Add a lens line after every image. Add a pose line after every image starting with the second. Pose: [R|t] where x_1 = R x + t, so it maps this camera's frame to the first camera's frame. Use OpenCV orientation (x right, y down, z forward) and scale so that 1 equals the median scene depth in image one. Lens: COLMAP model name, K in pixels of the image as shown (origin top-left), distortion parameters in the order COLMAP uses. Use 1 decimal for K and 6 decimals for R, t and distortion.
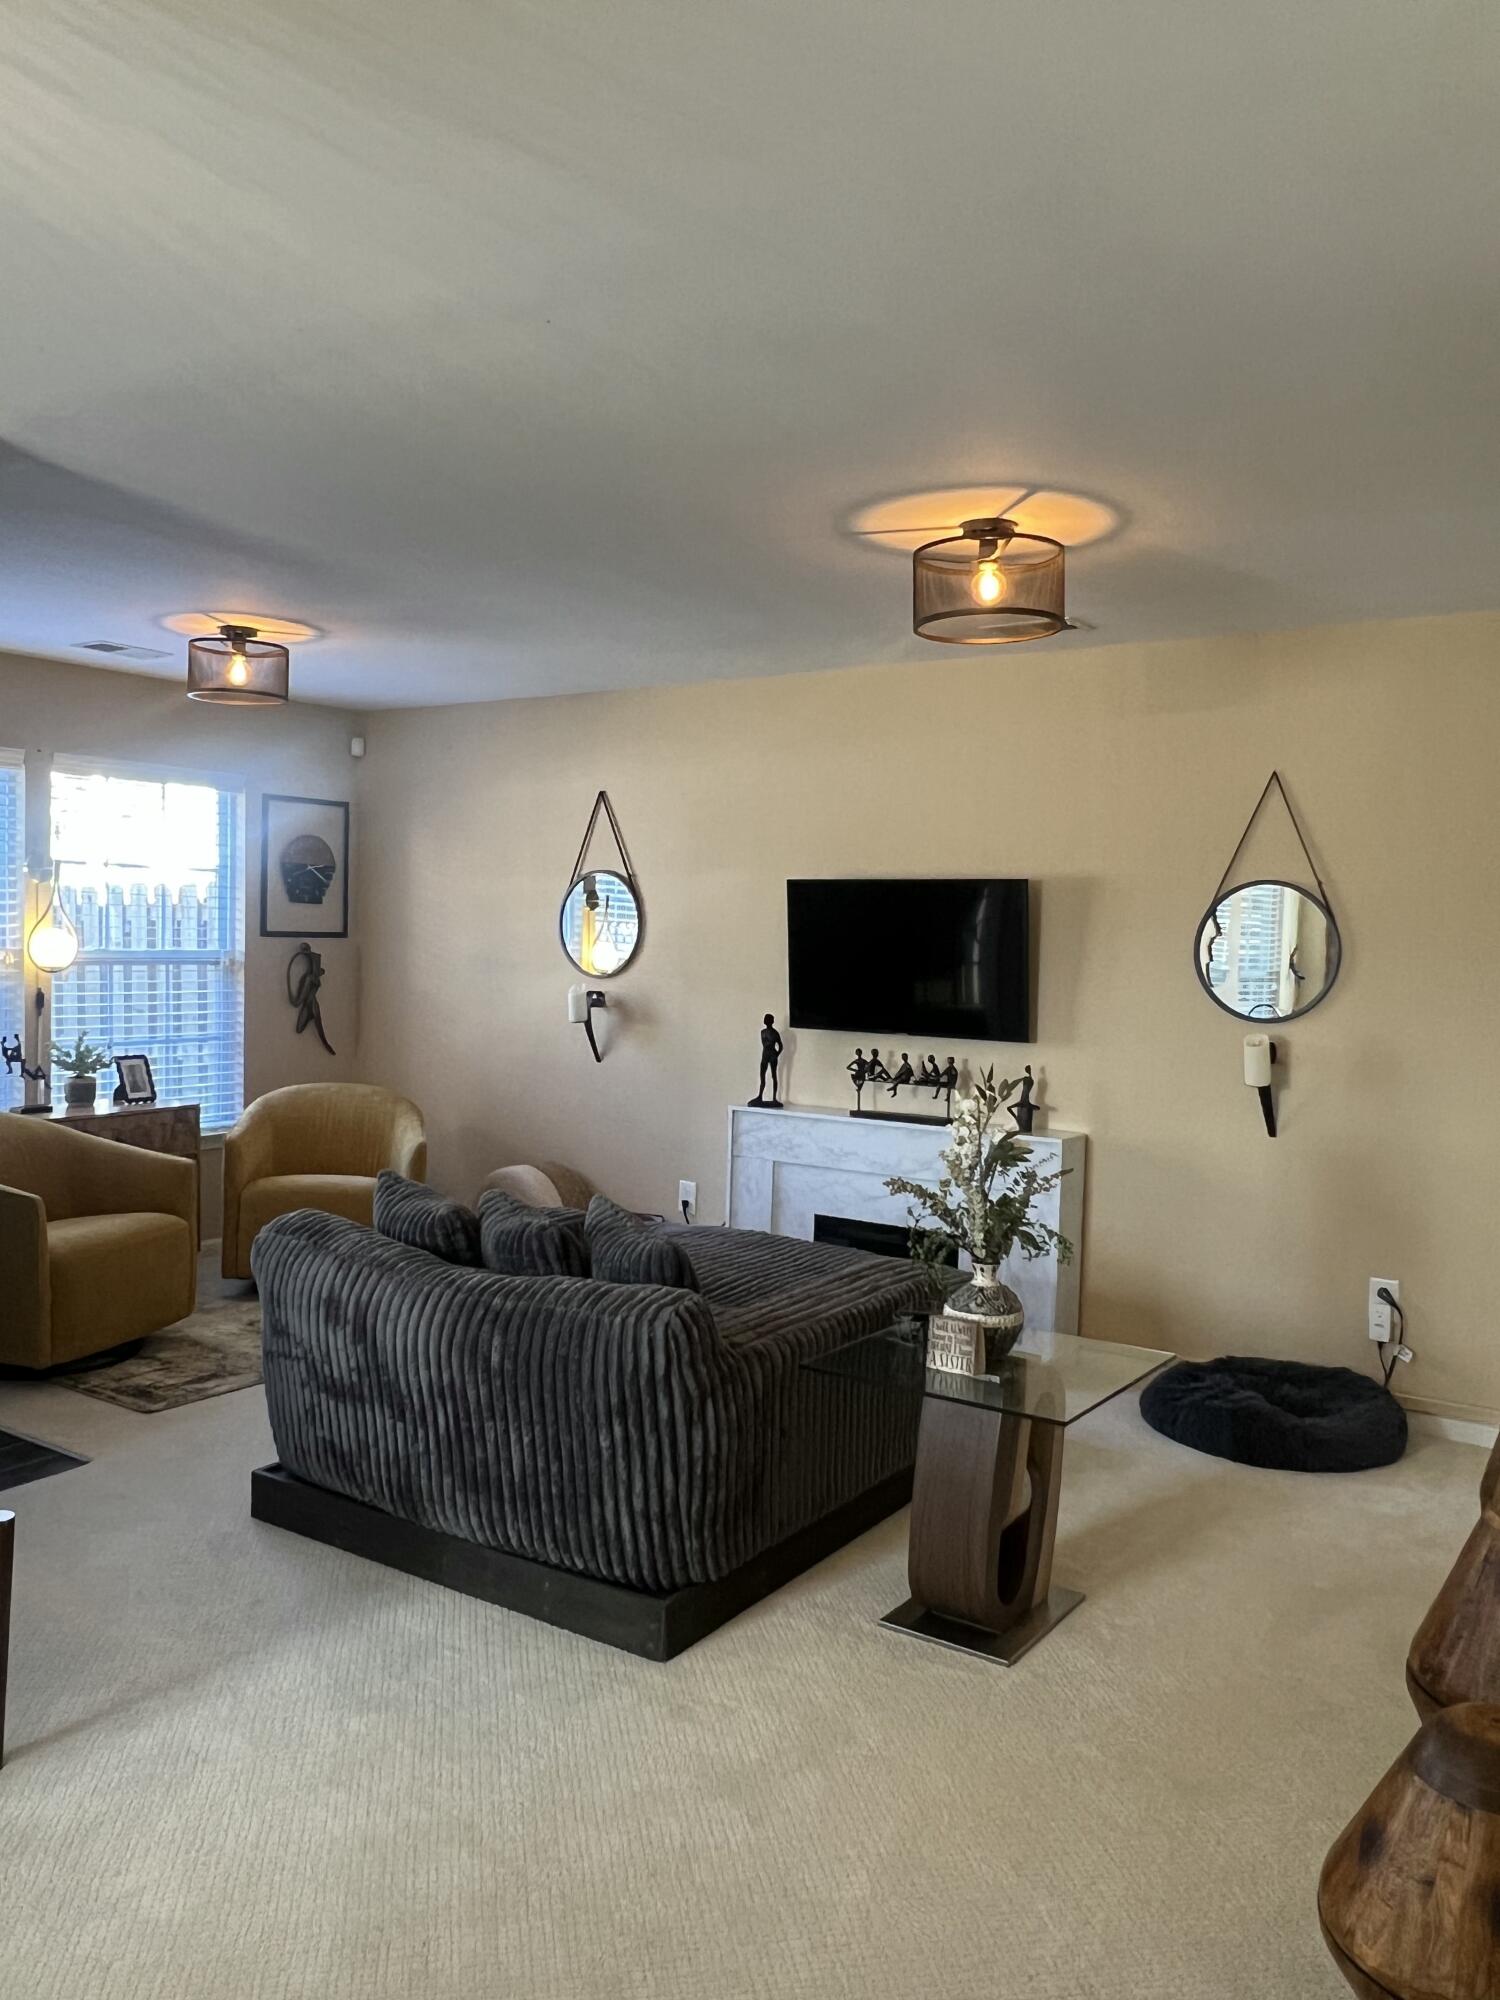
lens RADIAL K [[1514.1, 0, 757.0], [0, 1514.1, 999.2], [0, 0, 1]] dist [-0.005357, -0.009435]
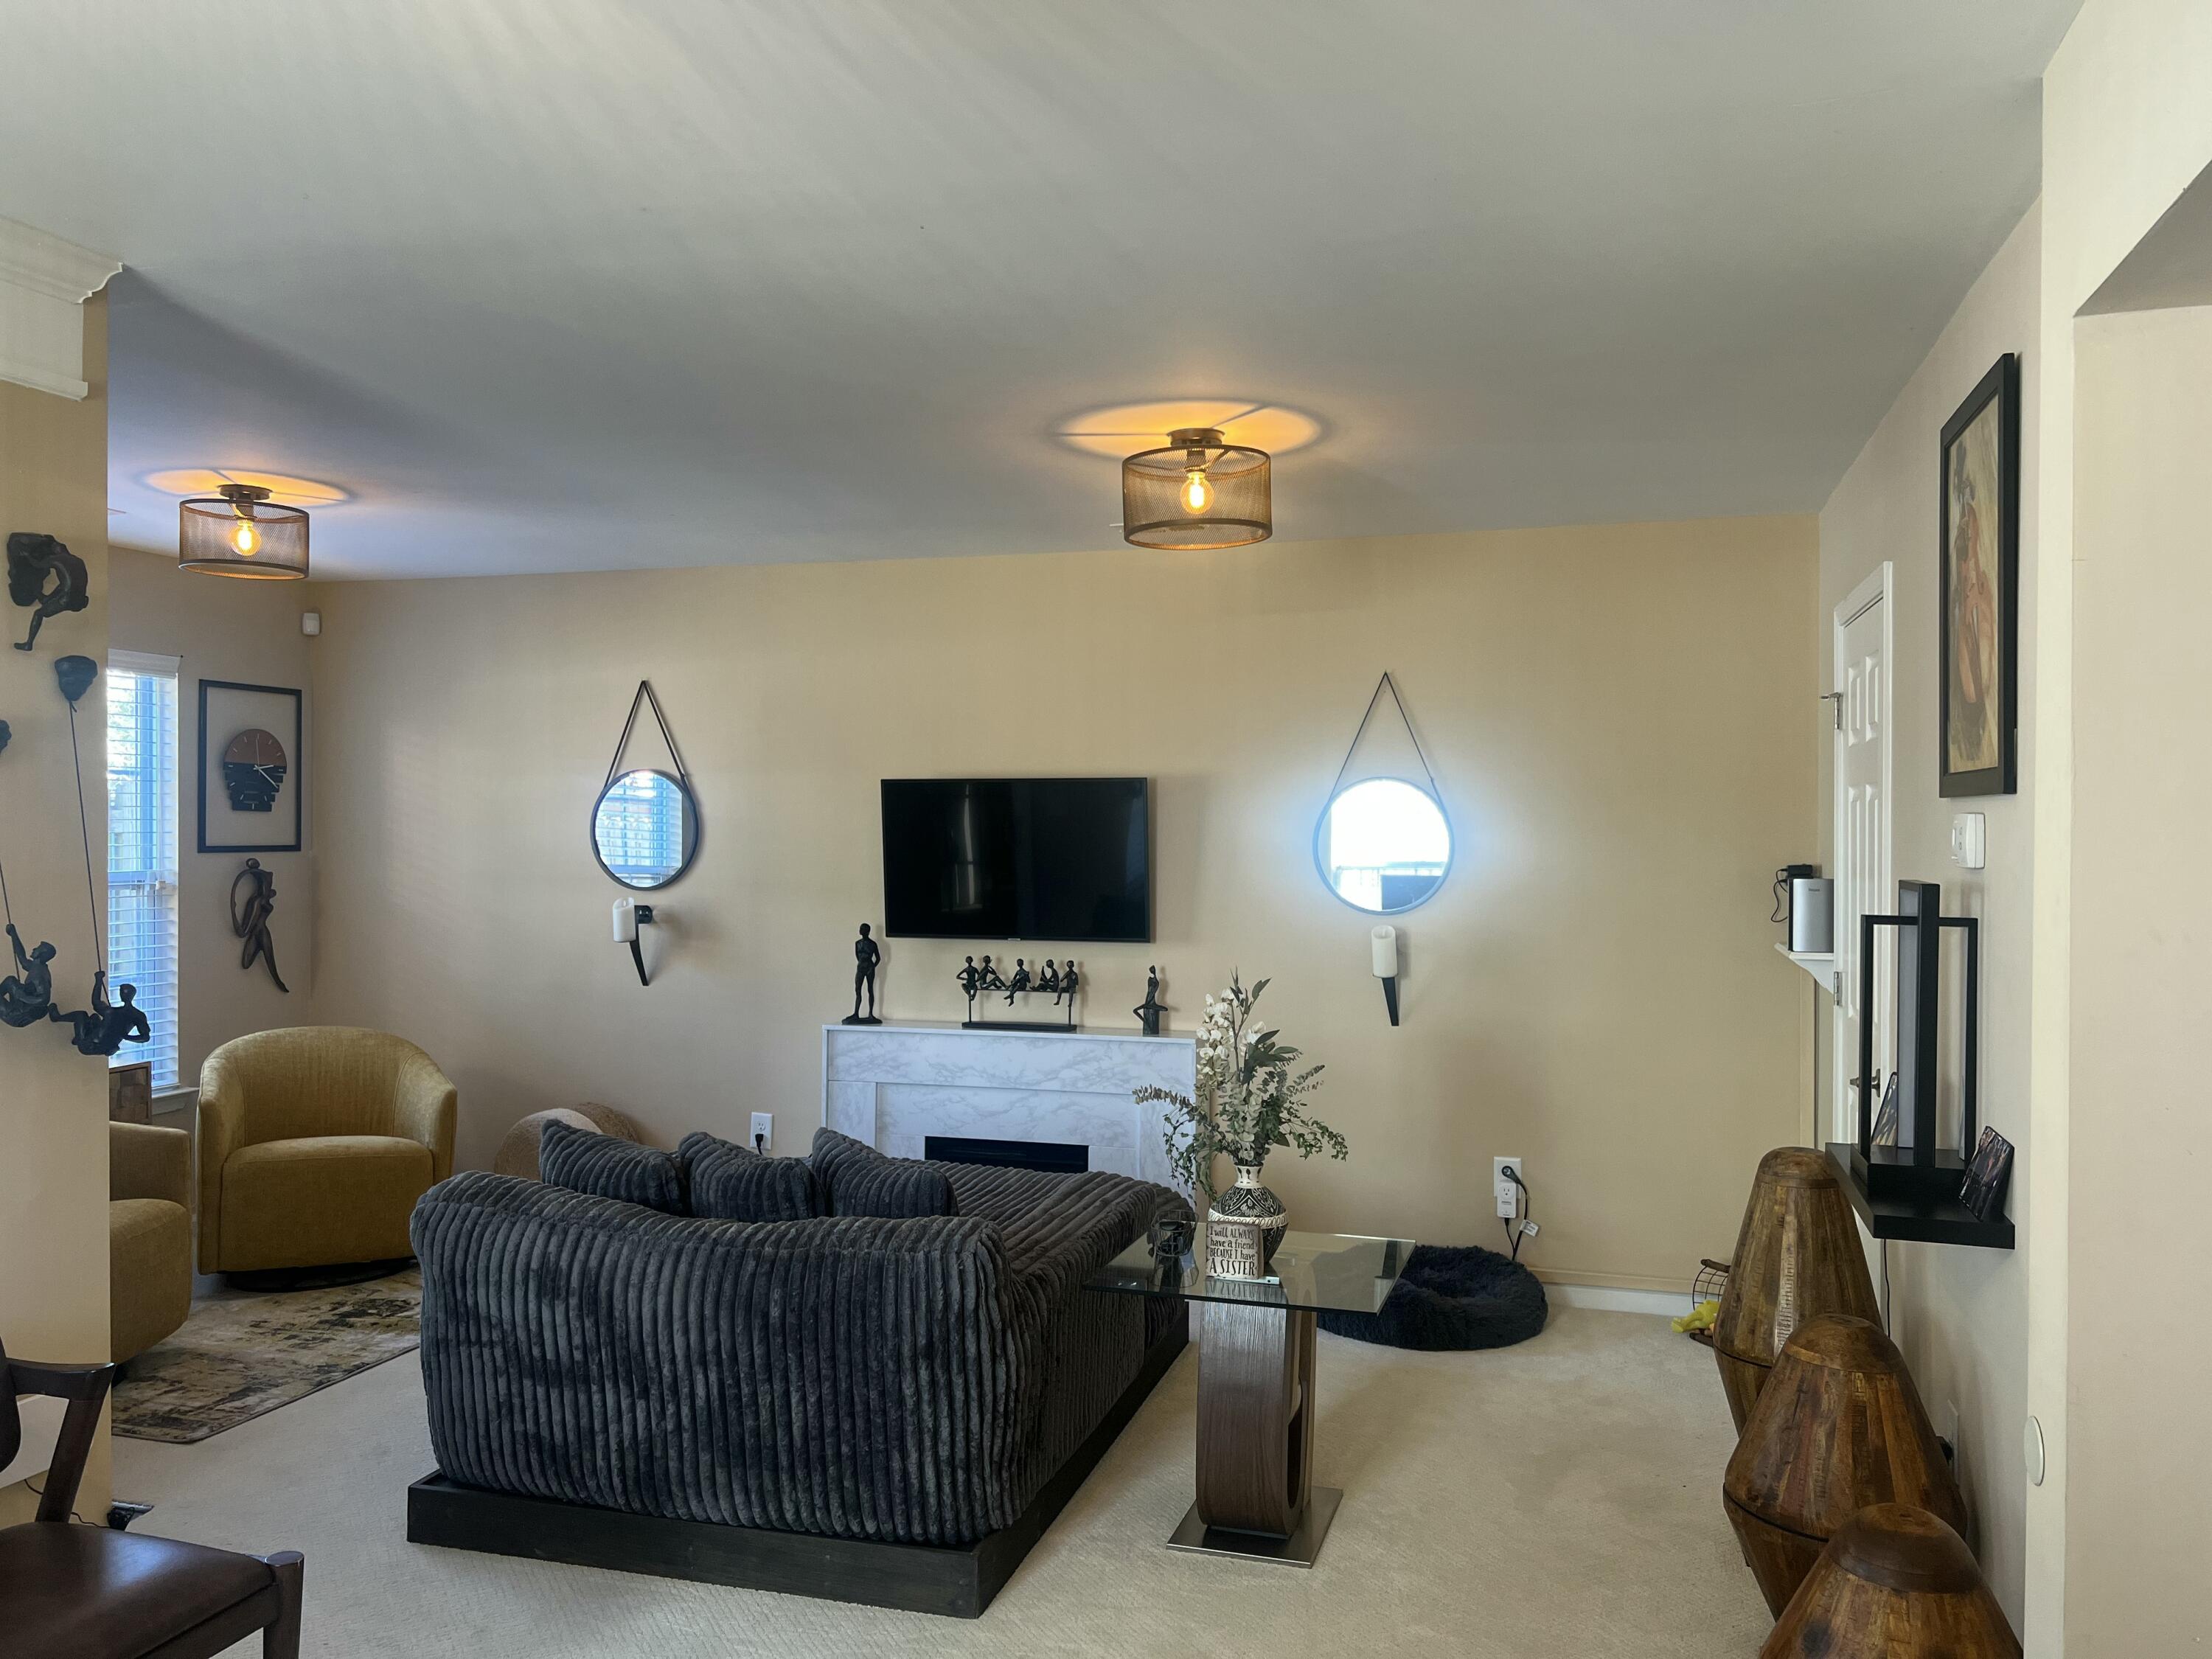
lens RADIAL K [[1667.5, 0, 1123.9], [0, 1667.5, 830.5], [0, 0, 1]] dist [0.060577, -0.075506]
pose [[0.953984, -0.020965, 0.299122, -0.185816], [0.032352, 0.998926, -0.033168, -0.010388], [-0.298106, 0.041319, 0.953638, -0.034160]]
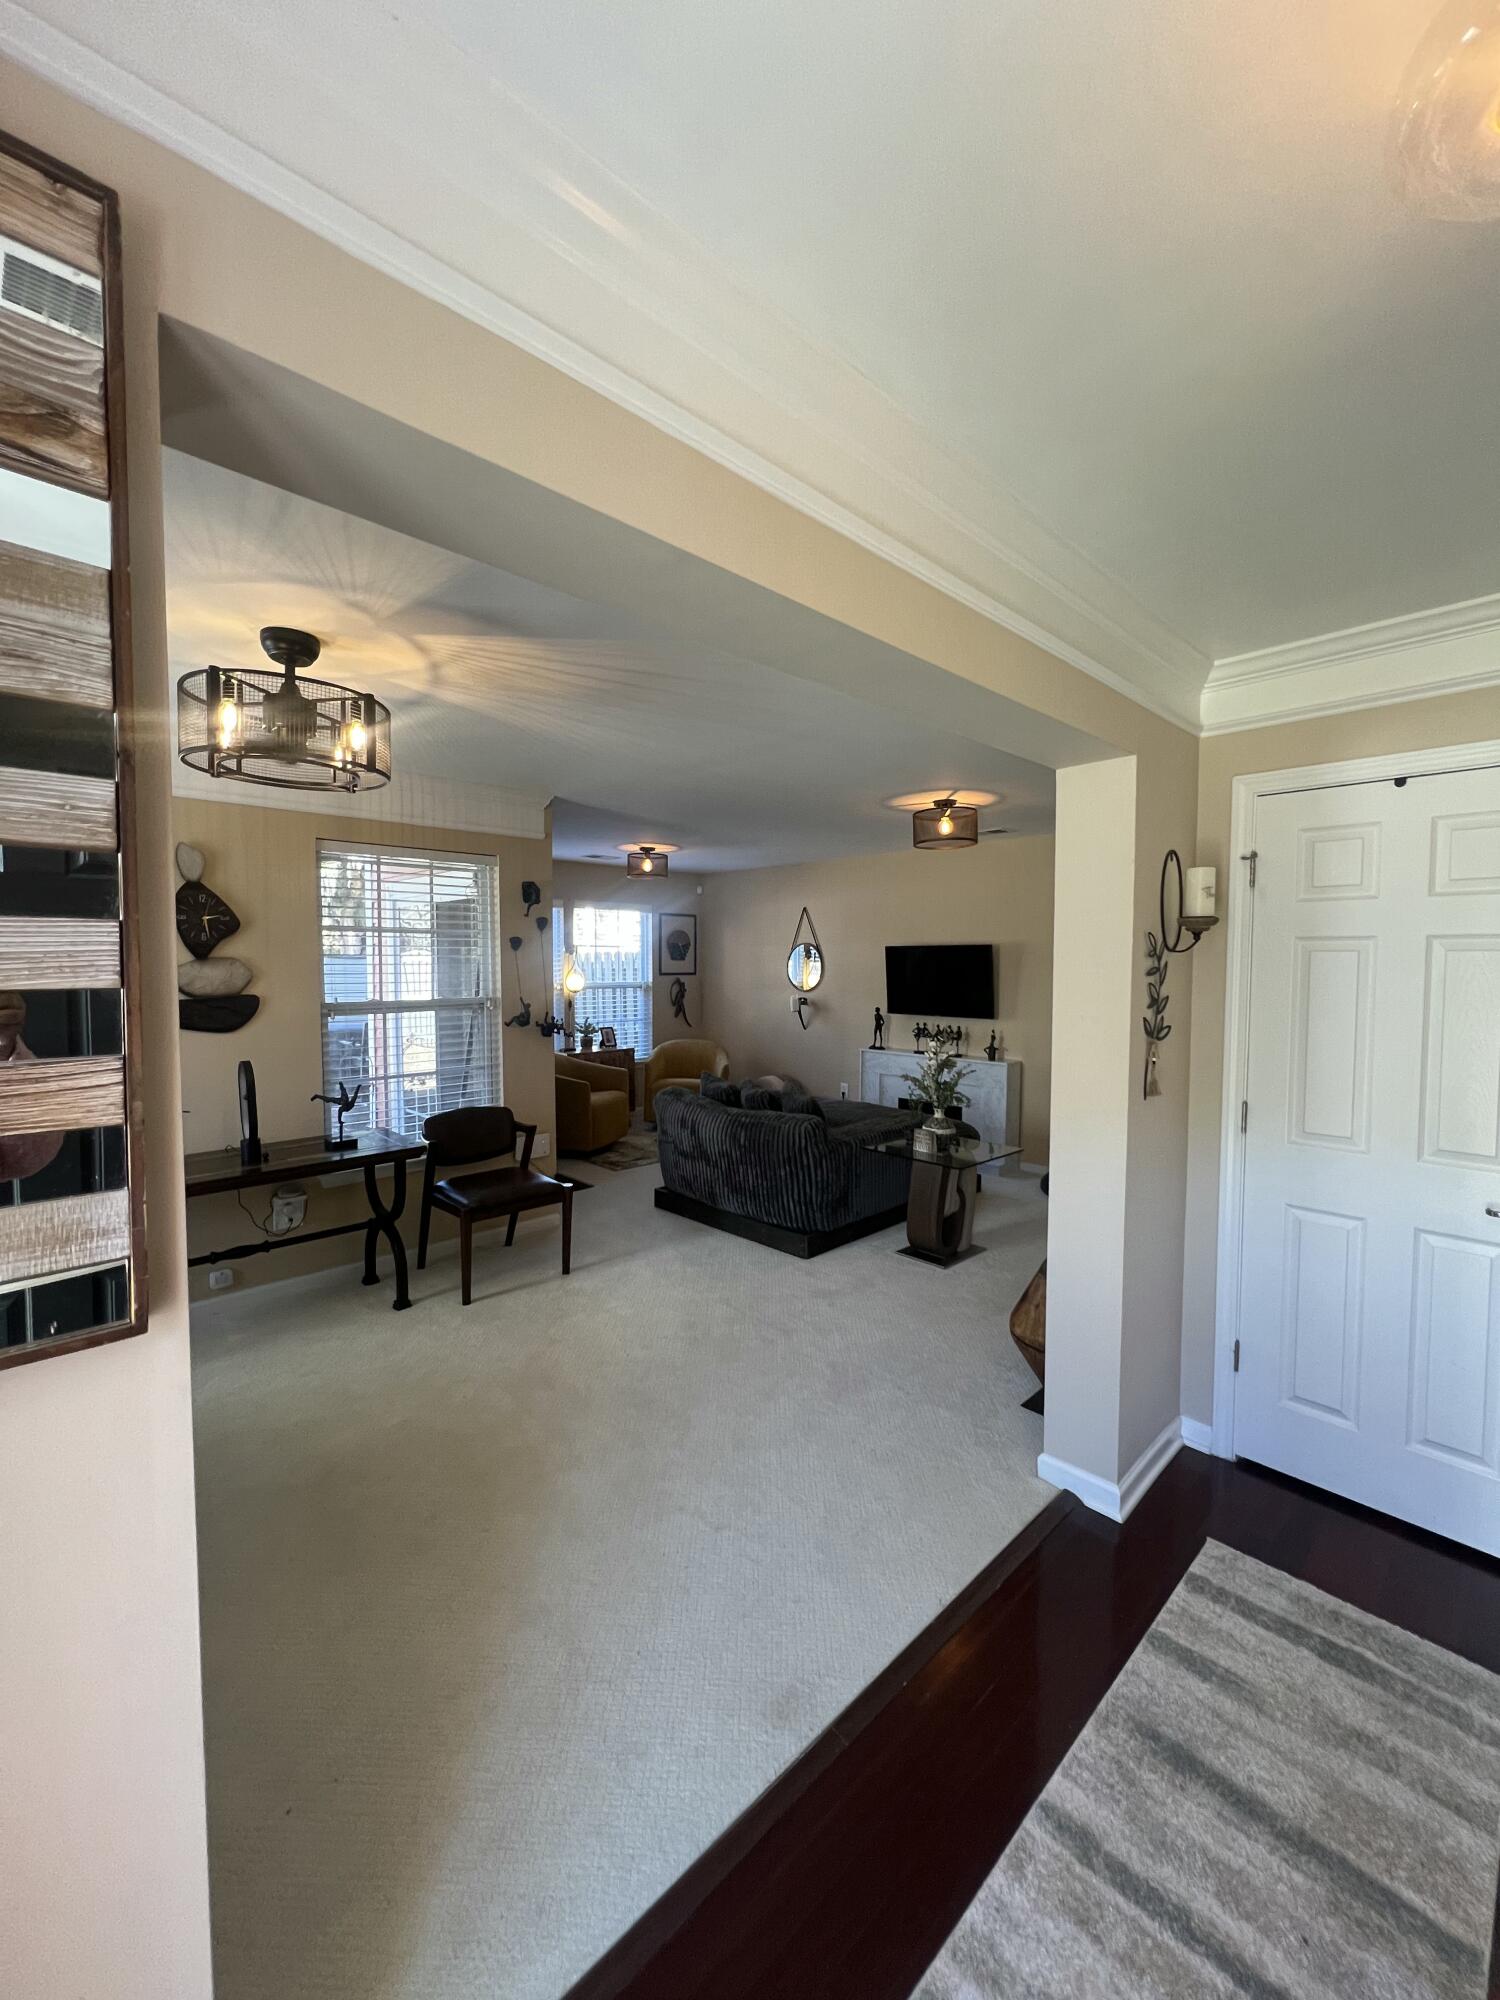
lens RADIAL K [[804.2, 0, 752.1], [0, 804.2, 997.3], [0, 0, 1]] dist [-0.002613, 0.001251]
pose [[0.978408, -0.011963, -0.206335, 0.090731], [0.011239, 0.999926, -0.004682, -0.001868], [0.206376, 0.002262, 0.978470, -0.241095]]
